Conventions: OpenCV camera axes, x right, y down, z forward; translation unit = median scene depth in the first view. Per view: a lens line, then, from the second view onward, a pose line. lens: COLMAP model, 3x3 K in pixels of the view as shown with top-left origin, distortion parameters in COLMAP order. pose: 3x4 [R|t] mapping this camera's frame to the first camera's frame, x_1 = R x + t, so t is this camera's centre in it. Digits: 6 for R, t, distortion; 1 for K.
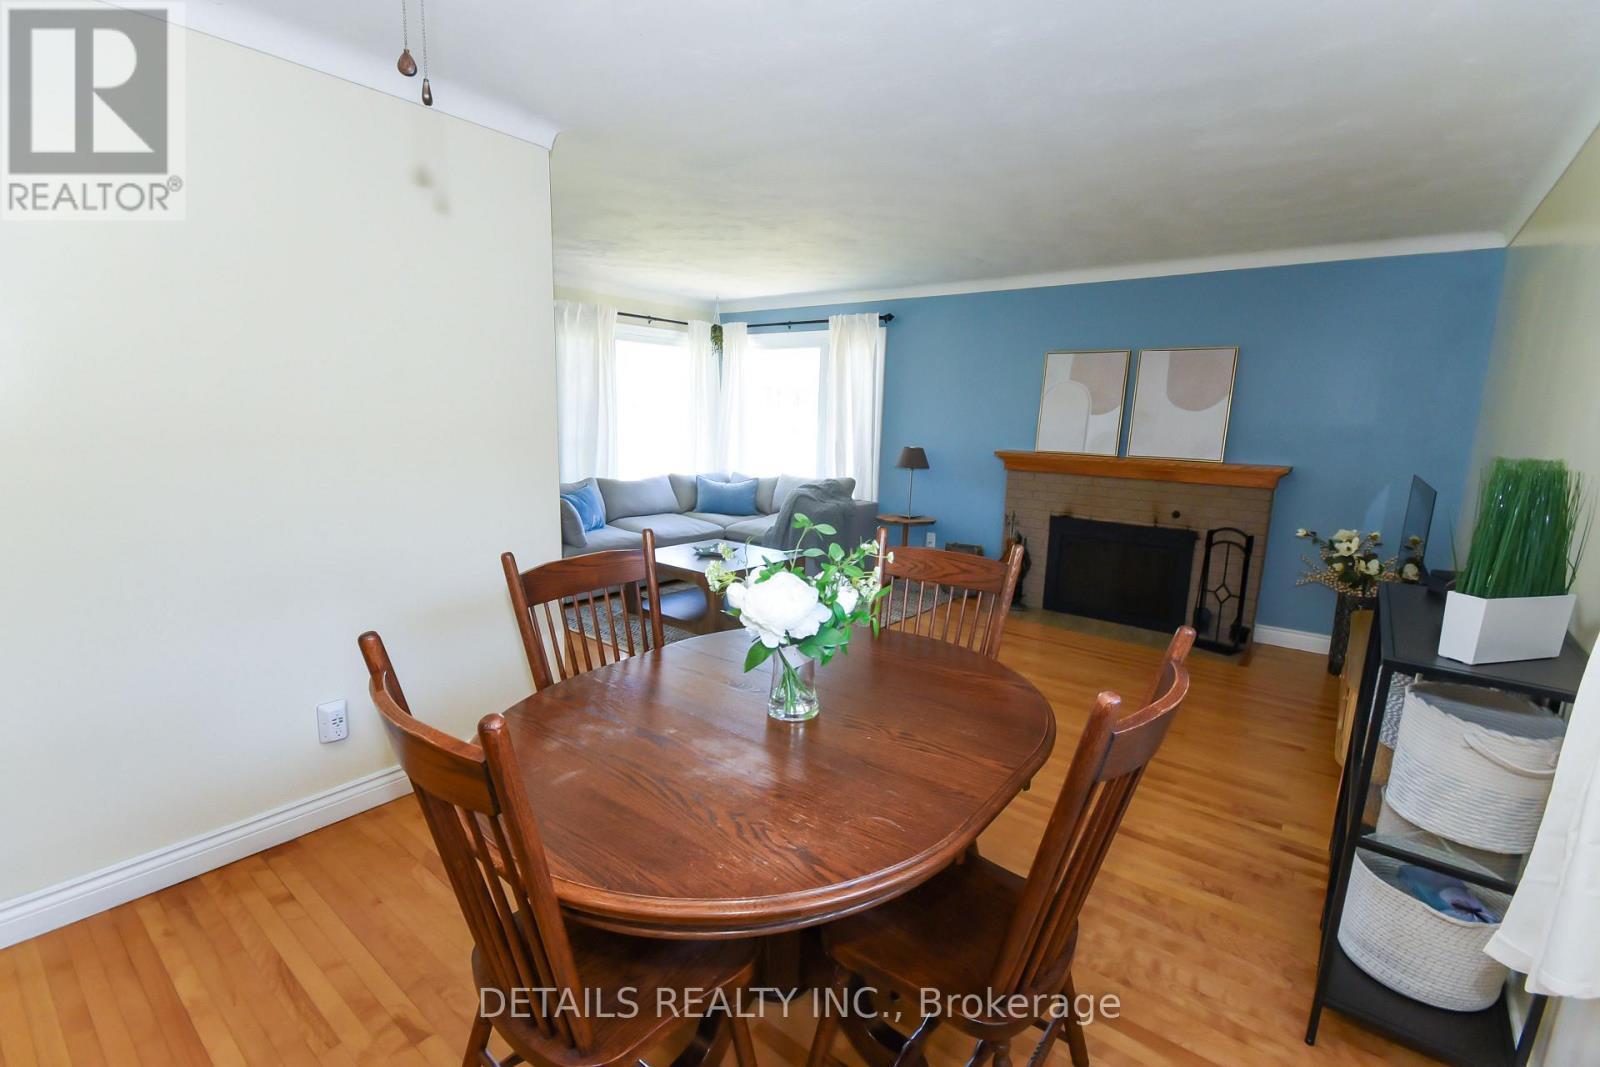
lens RADIAL K [[765.2, 0, 806.3], [0, 765.2, 542.5], [0, 0, 1]] dist [0.022023, 0.000460]
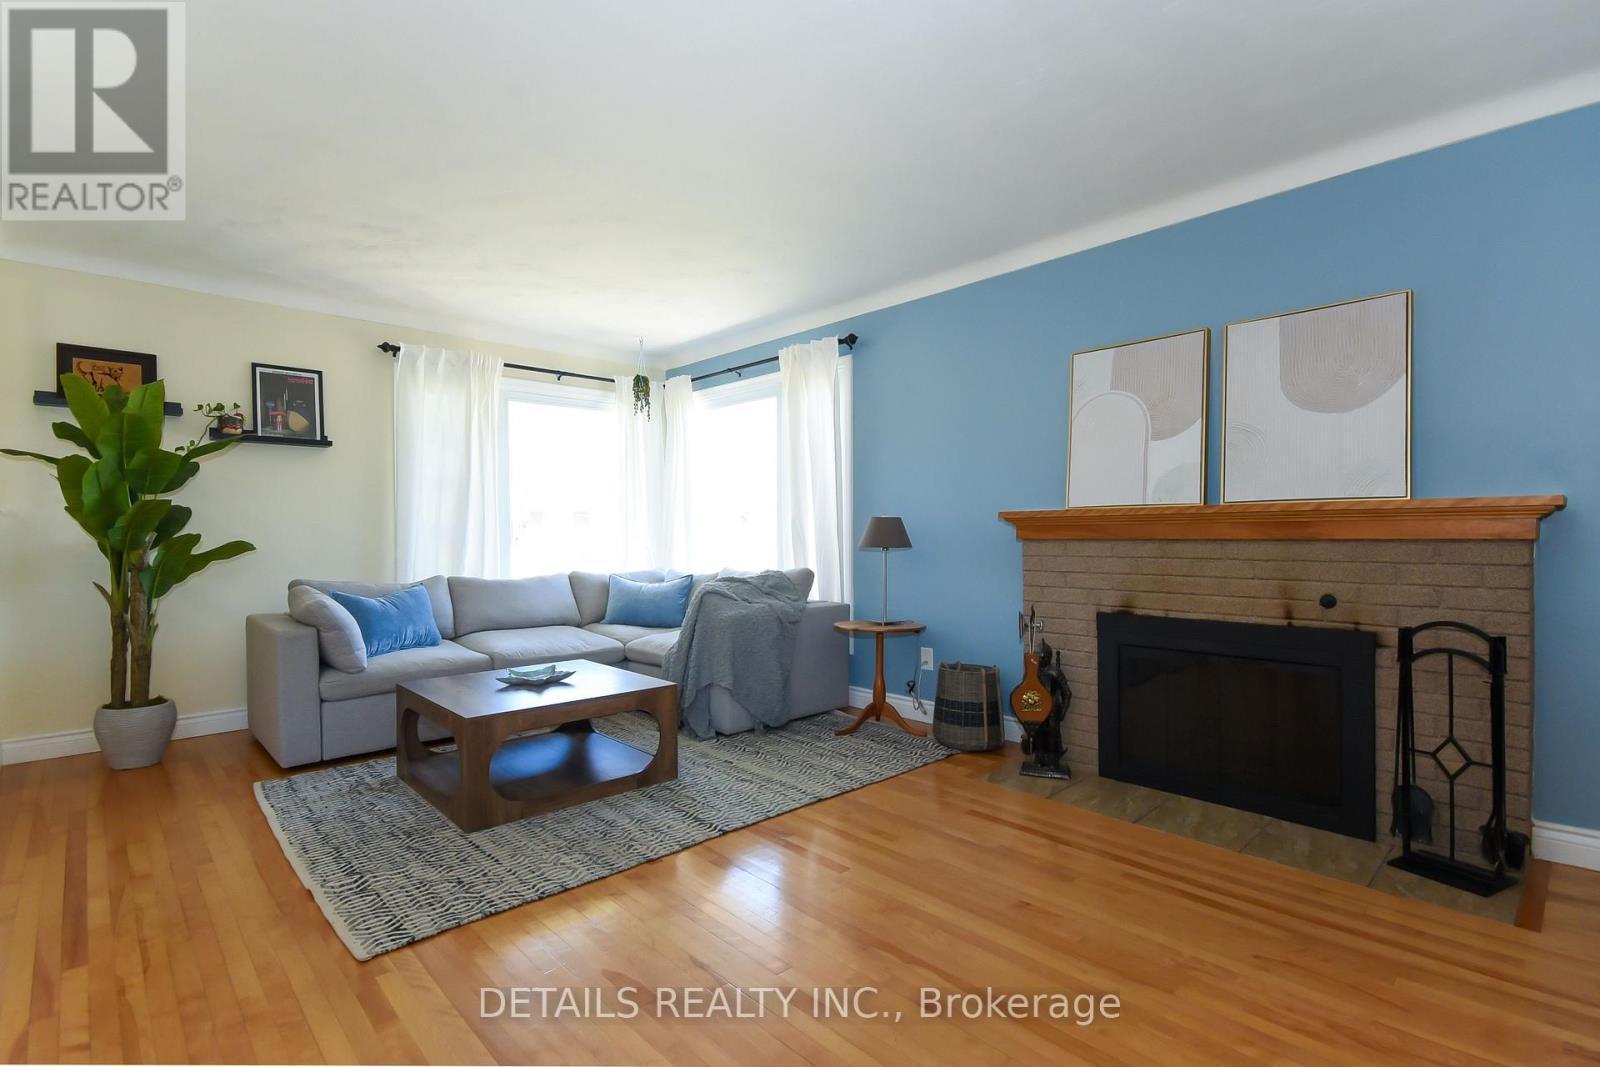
lens RADIAL K [[767.3, 0, 802.6], [0, 767.3, 530.8], [0, 0, 1]] dist [0.005203, -0.007519]
pose [[0.987404, -0.037100, -0.153806, 0.174621], [0.008865, 0.983564, -0.180340, 0.007123], [0.157969, 0.176705, 0.971505, 0.355323]]
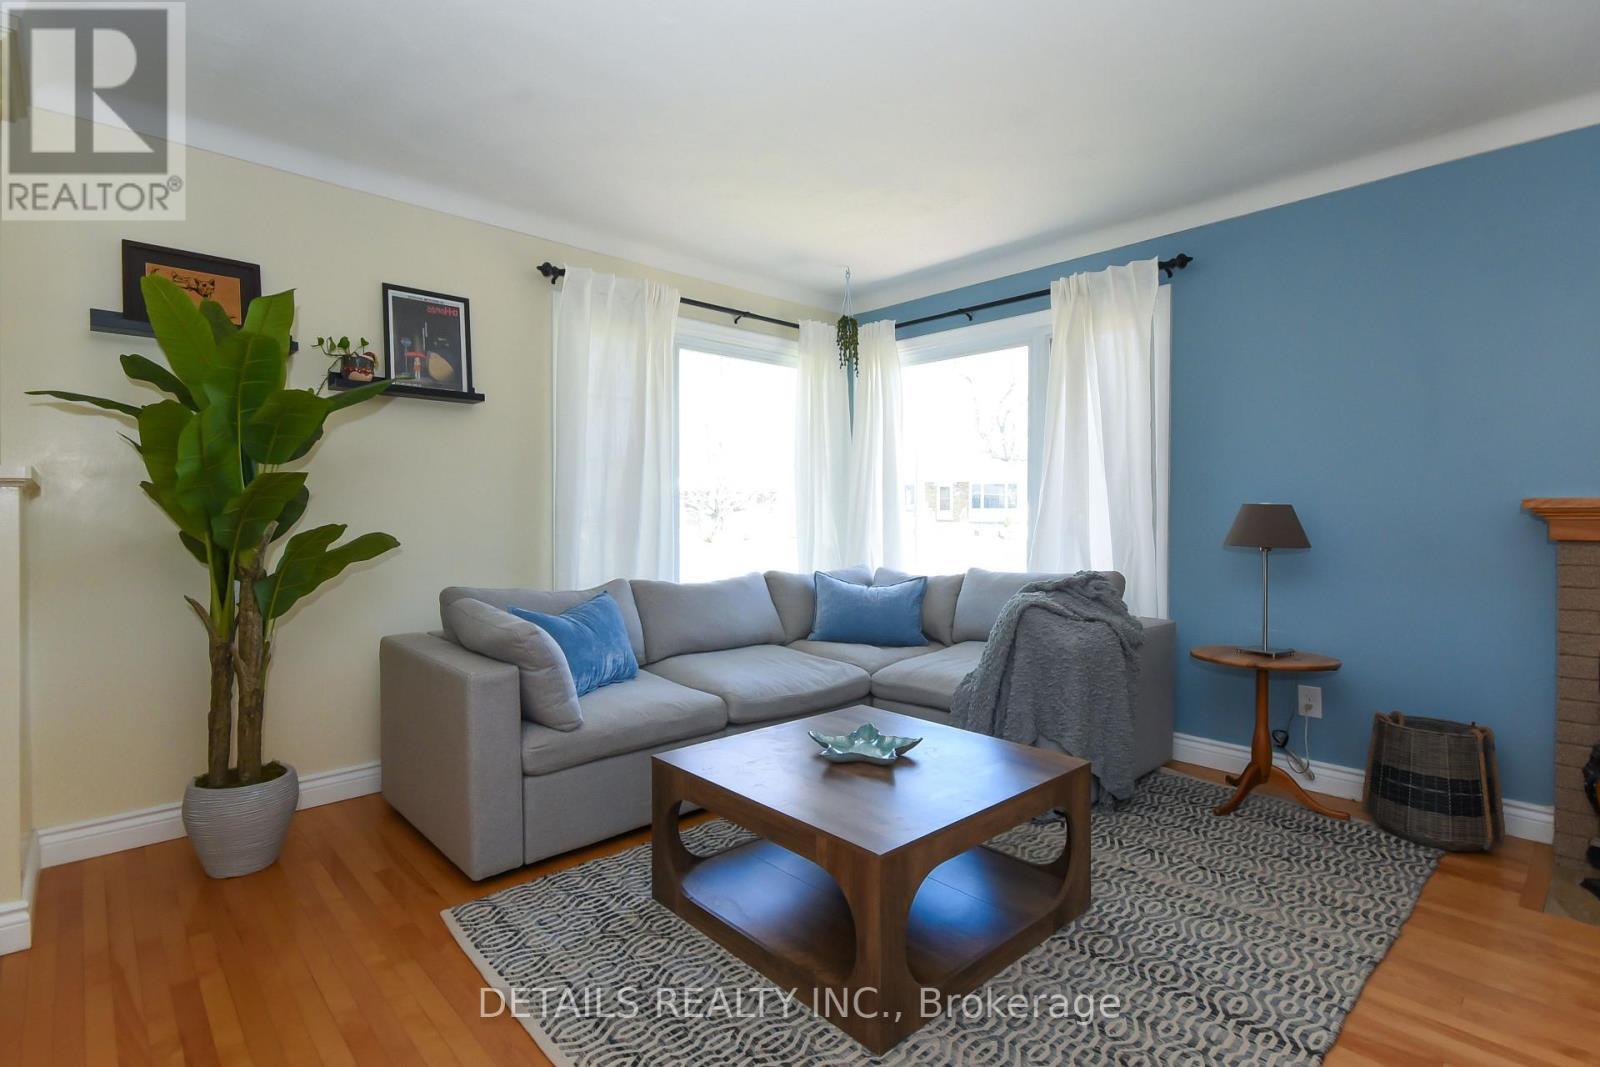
lens RADIAL K [[767.3, 0, 791.6], [0, 767.3, 518.7], [0, 0, 1]] dist [0.005203, -0.007519]
pose [[0.986916, -0.027287, -0.158908, -0.078599], [0.000019, 0.985596, -0.169120, -0.036410], [0.161234, 0.166904, 0.972701, 0.506386]]
